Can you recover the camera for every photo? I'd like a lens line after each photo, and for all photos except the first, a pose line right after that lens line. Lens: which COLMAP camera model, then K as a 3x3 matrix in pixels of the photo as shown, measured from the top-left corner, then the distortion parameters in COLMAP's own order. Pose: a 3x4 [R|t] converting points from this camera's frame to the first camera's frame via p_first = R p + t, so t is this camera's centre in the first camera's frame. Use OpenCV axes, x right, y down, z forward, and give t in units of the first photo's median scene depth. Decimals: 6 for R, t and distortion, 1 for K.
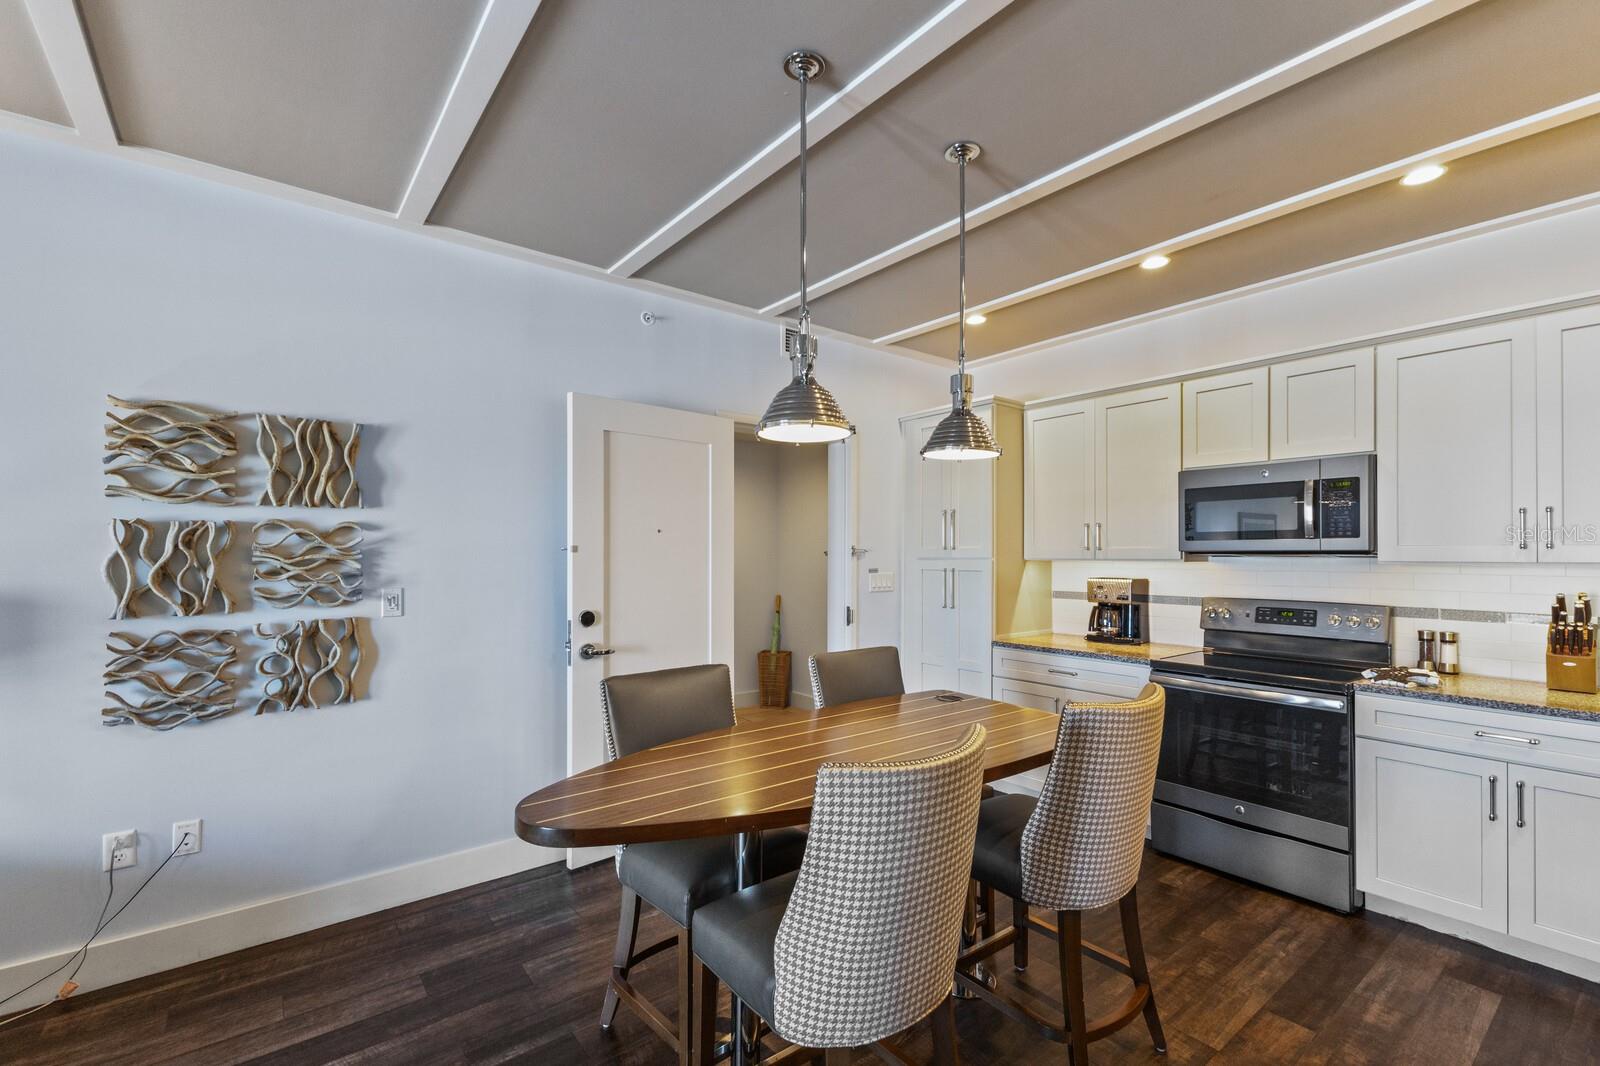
lens RADIAL K [[705.1, 0, 803.7], [0, 705.1, 546.4], [0, 0, 1]] dist [0.017561, -0.001614]
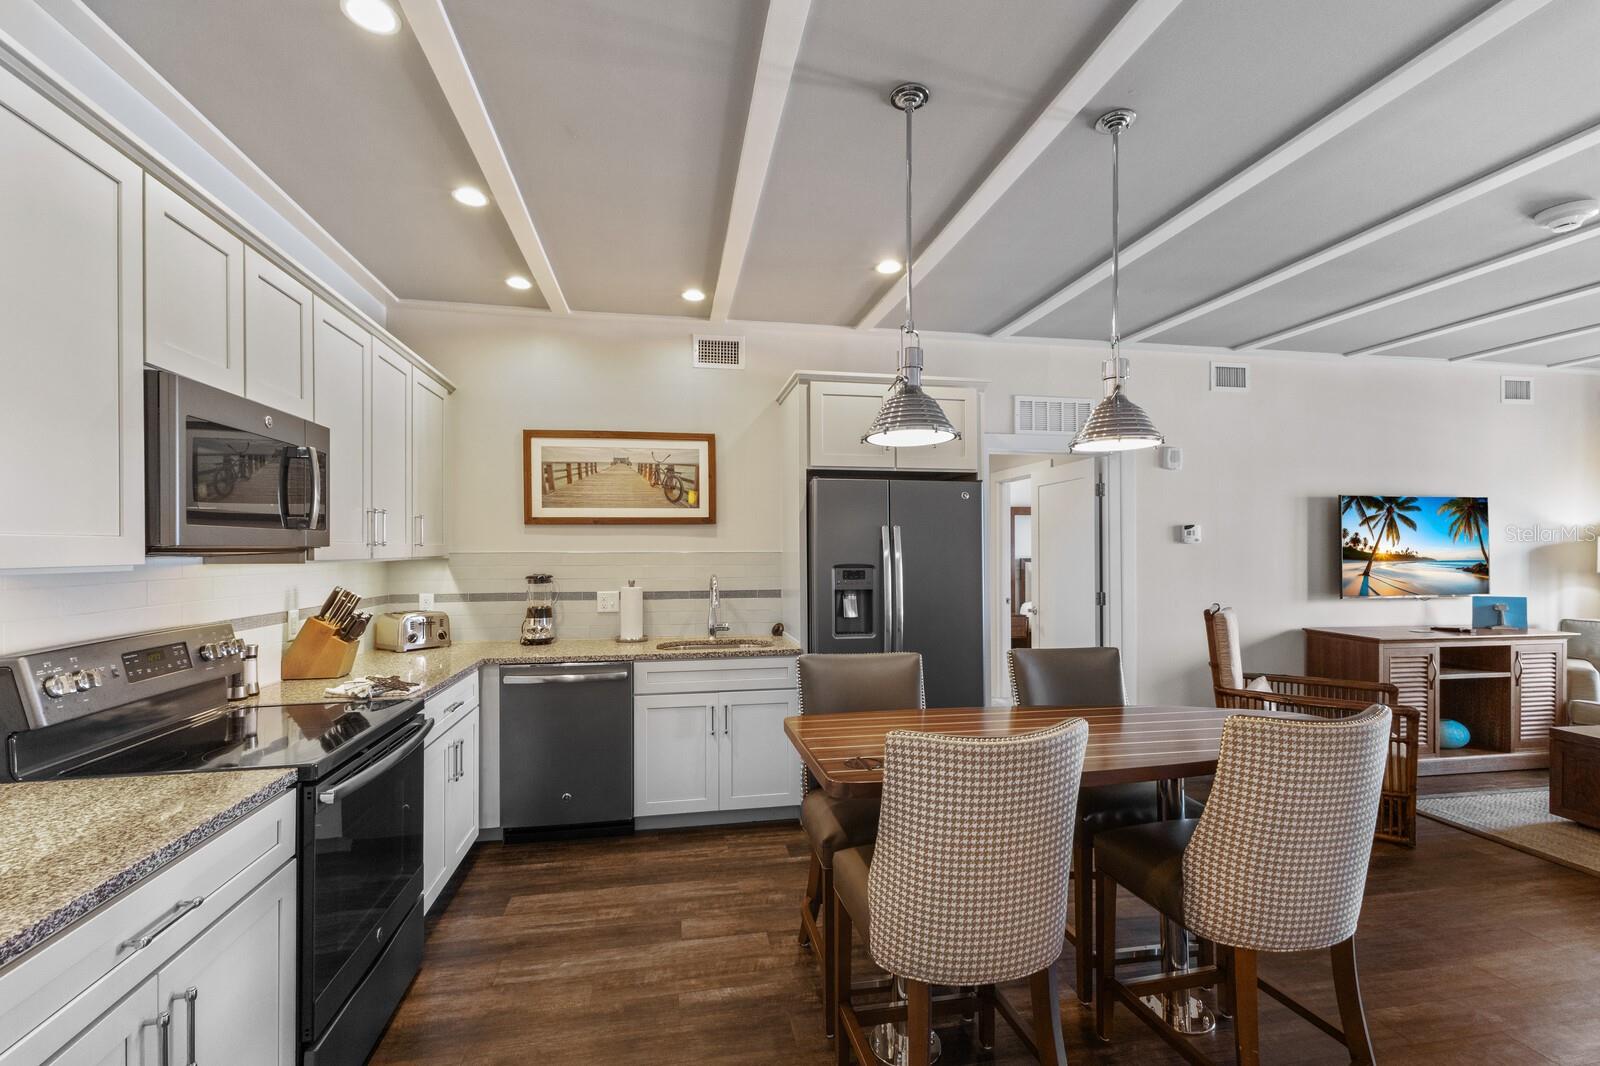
lens RADIAL K [[705.1, 0, 795.7], [0, 705.1, 544.9], [0, 0, 1]] dist [0.017561, -0.001614]
pose [[-0.886322, 0.002526, 0.463063, -0.041903], [-0.003658, 0.999916, -0.012457, 0.010590], [-0.463055, -0.012735, -0.886238, 1.293035]]
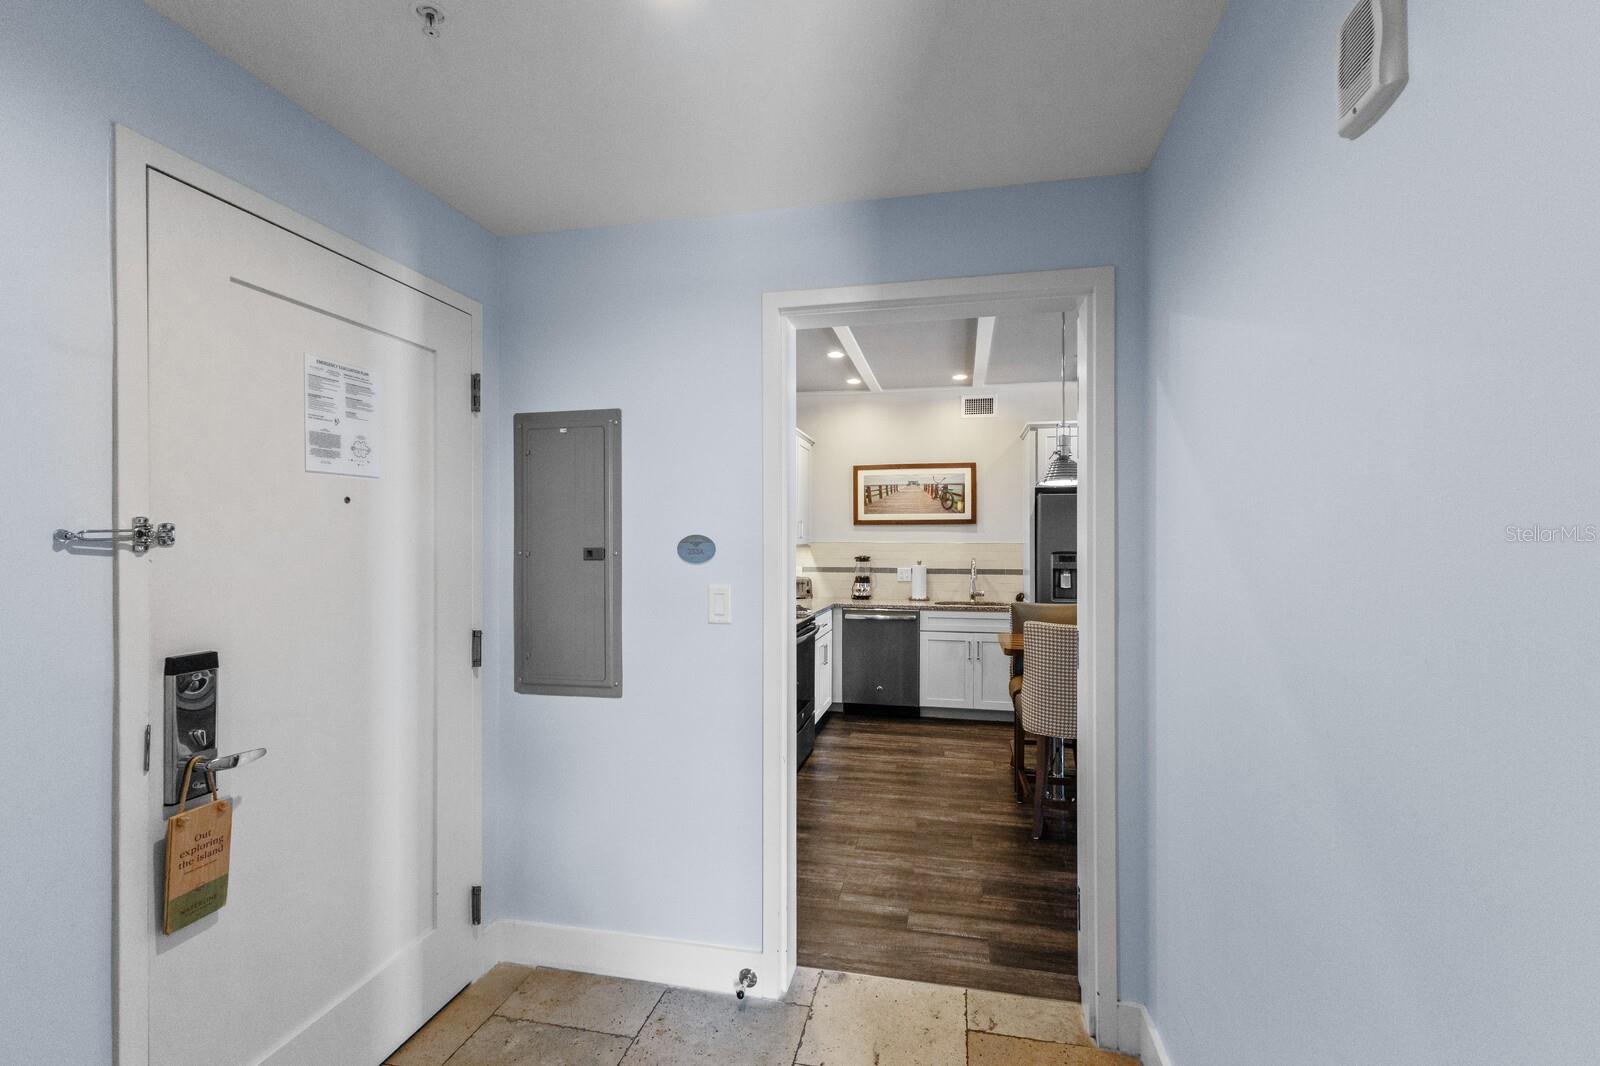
lens RADIAL K [[705.1, 0, 802.4], [0, 705.1, 545.7], [0, 0, 1]] dist [0.017561, -0.001614]
pose [[-0.635391, -0.011571, 0.772104, -0.462004], [-0.011616, 0.999918, 0.005426, 0.010667], [-0.772103, -0.005521, -0.635474, 1.758917]]
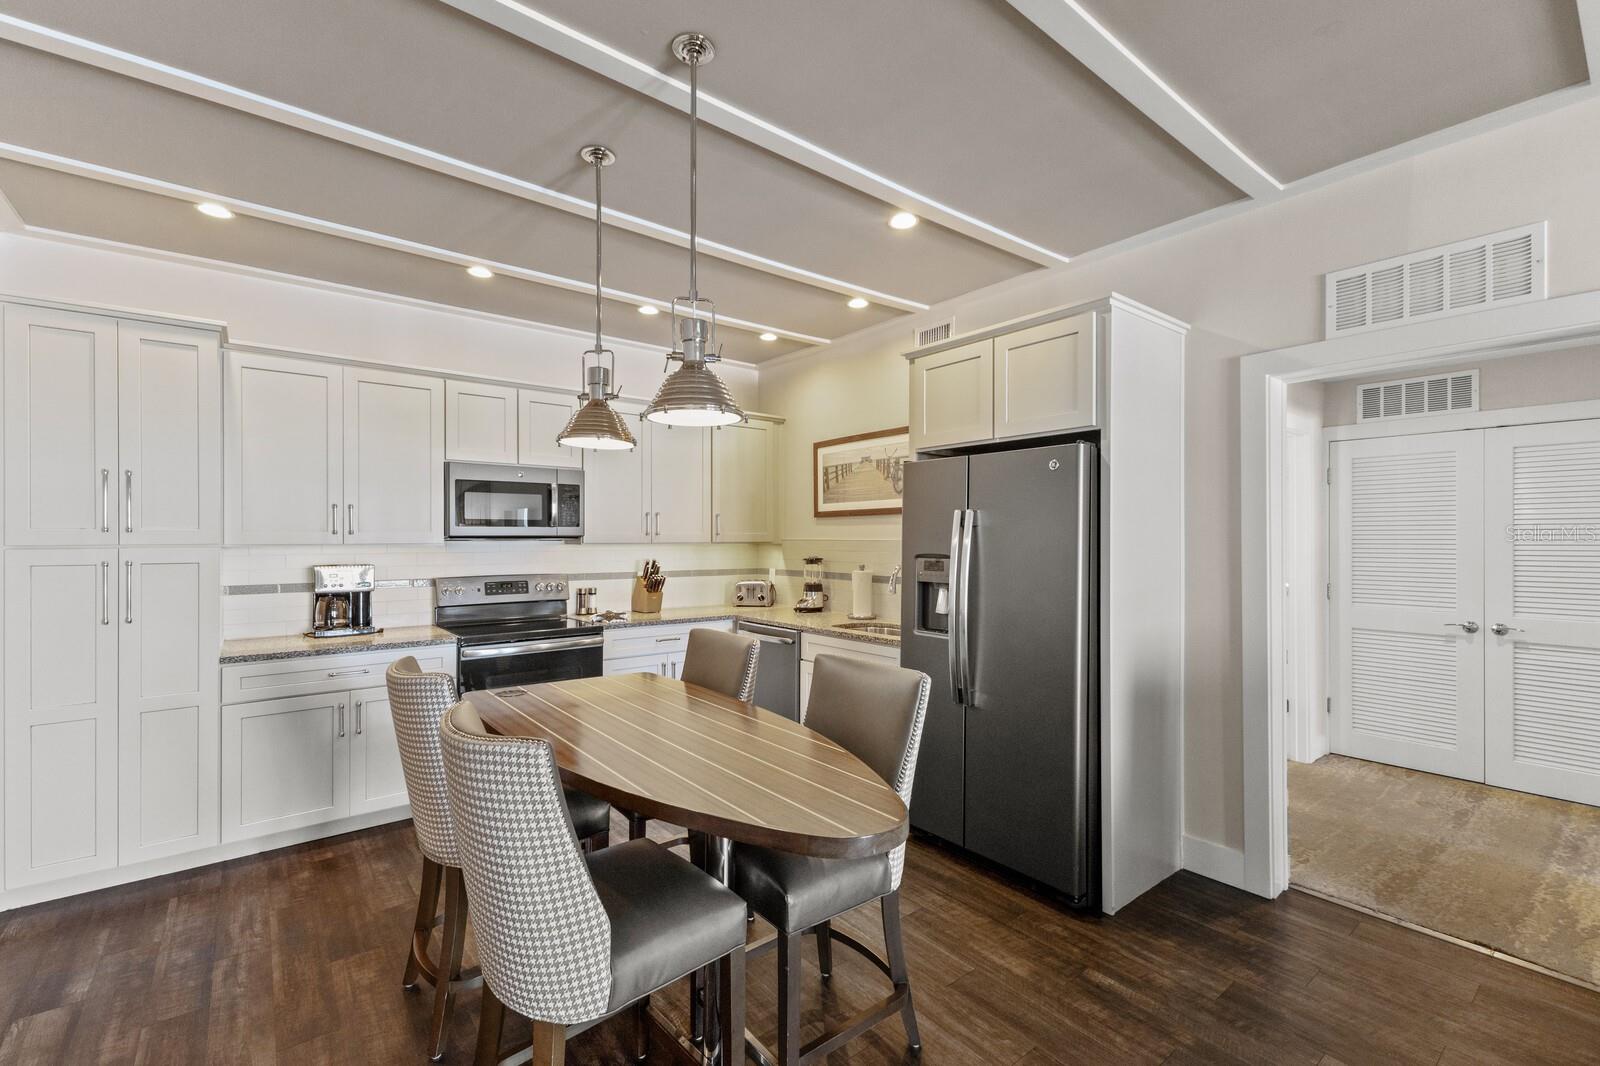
lens RADIAL K [[705.1, 0, 804.6], [0, 705.1, 542.4], [0, 0, 1]] dist [0.017561, -0.001614]
pose [[-0.008136, -0.005764, 0.999950, -0.588485], [-0.007070, 0.999959, 0.005706, 0.007153], [-0.999942, -0.007024, -0.008176, 0.492182]]
